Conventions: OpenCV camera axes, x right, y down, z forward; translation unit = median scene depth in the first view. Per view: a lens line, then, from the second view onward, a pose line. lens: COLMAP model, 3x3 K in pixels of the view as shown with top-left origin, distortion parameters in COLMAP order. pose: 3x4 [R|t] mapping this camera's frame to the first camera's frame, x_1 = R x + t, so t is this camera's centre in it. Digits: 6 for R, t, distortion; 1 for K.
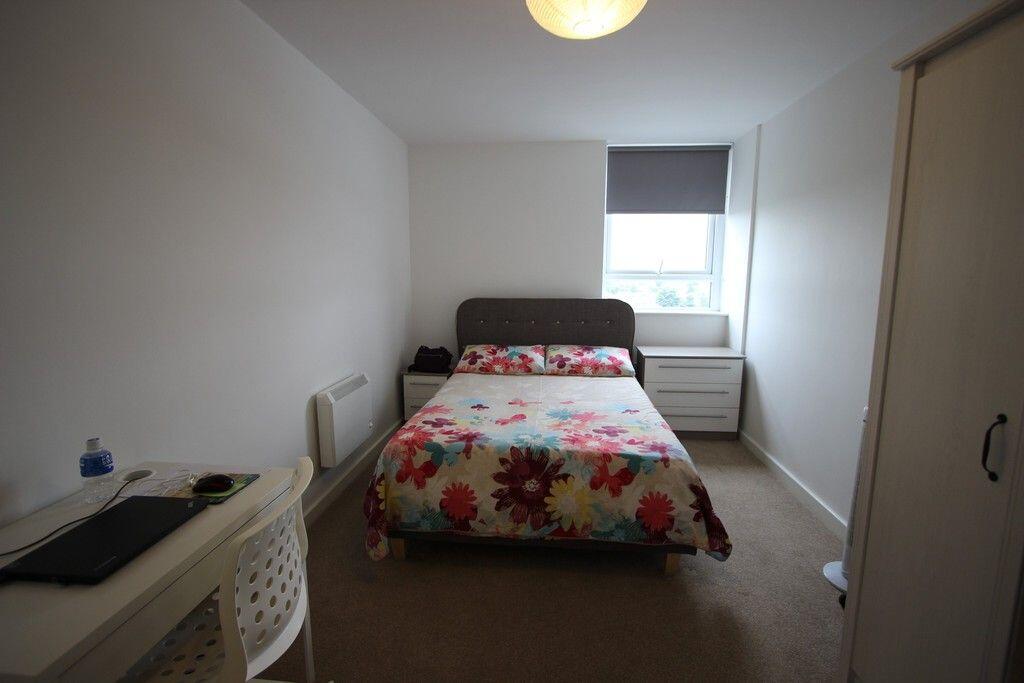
lens RADIAL K [[472.6, 0, 511.8], [0, 472.6, 341.4], [0, 0, 1]] dist [-0.018712, 0.000928]
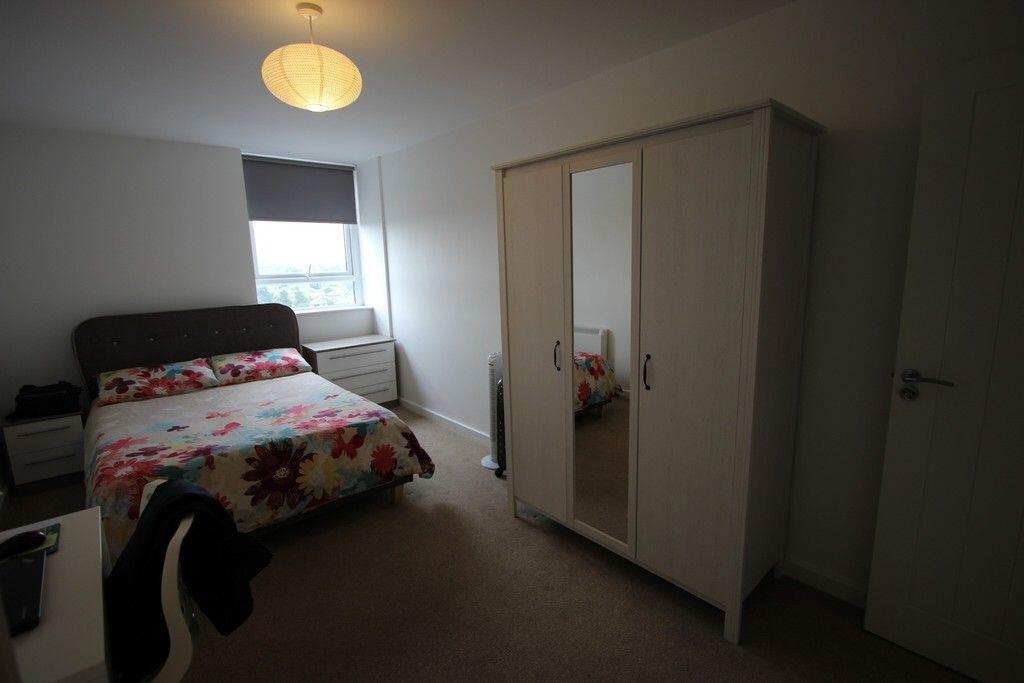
lens RADIAL K [[472.6, 0, 512.8], [0, 472.6, 341.4], [0, 0, 1]] dist [-0.018712, 0.000928]
pose [[0.687537, -0.143078, 0.711914, -0.282068], [0.133853, 0.988568, 0.069409, -0.011526], [-0.713706, 0.047571, 0.698829, -0.175090]]
